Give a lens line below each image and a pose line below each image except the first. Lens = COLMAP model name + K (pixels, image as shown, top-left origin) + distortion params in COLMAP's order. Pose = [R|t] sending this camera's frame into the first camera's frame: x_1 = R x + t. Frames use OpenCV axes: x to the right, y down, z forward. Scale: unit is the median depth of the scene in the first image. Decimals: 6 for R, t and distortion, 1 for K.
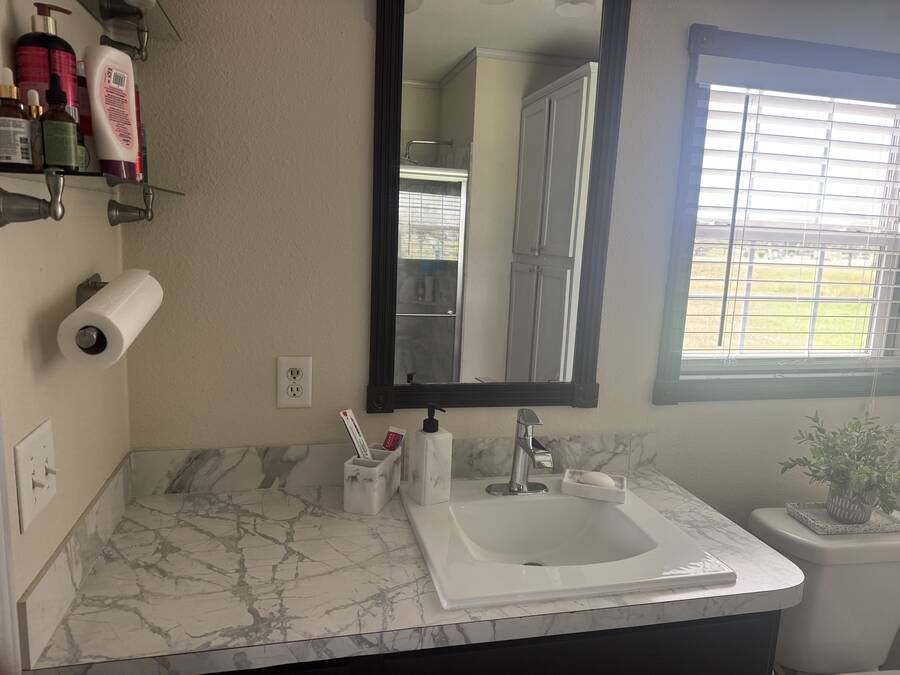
lens RADIAL K [[633.6, 0, 449.8], [0, 633.6, 328.7], [0, 0, 1]] dist [0.083729, -0.117109]
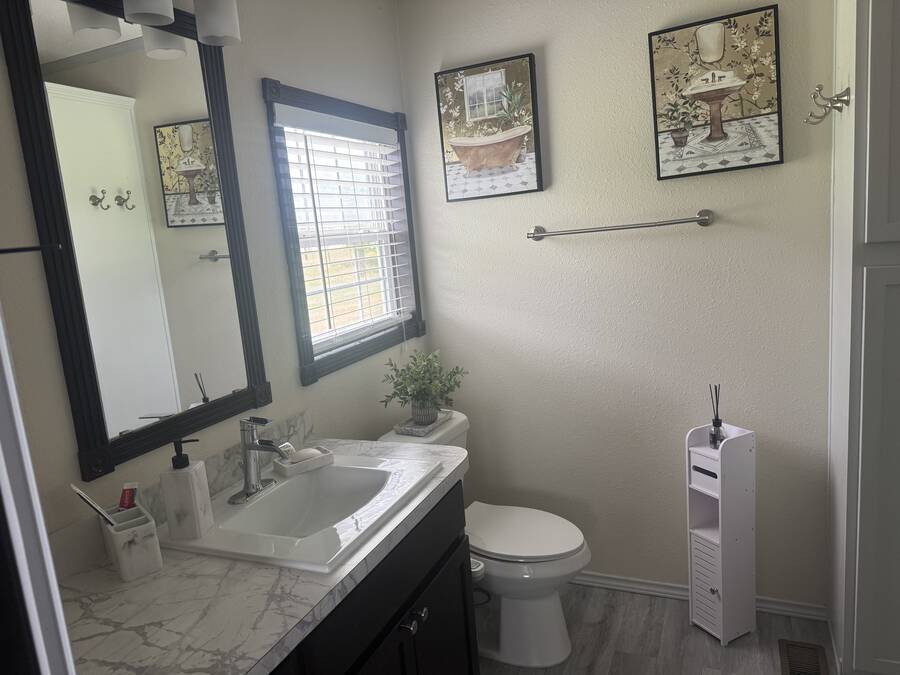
lens RADIAL K [[629.3, 0, 450.0], [0, 629.3, 337.5], [0, 0, 1]] dist [0.059418, -0.121907]
pose [[0.589104, -0.228629, 0.775039, -0.461350], [0.231511, 0.966685, 0.109192, -0.041967], [-0.774183, 0.115105, 0.622408, 0.027058]]
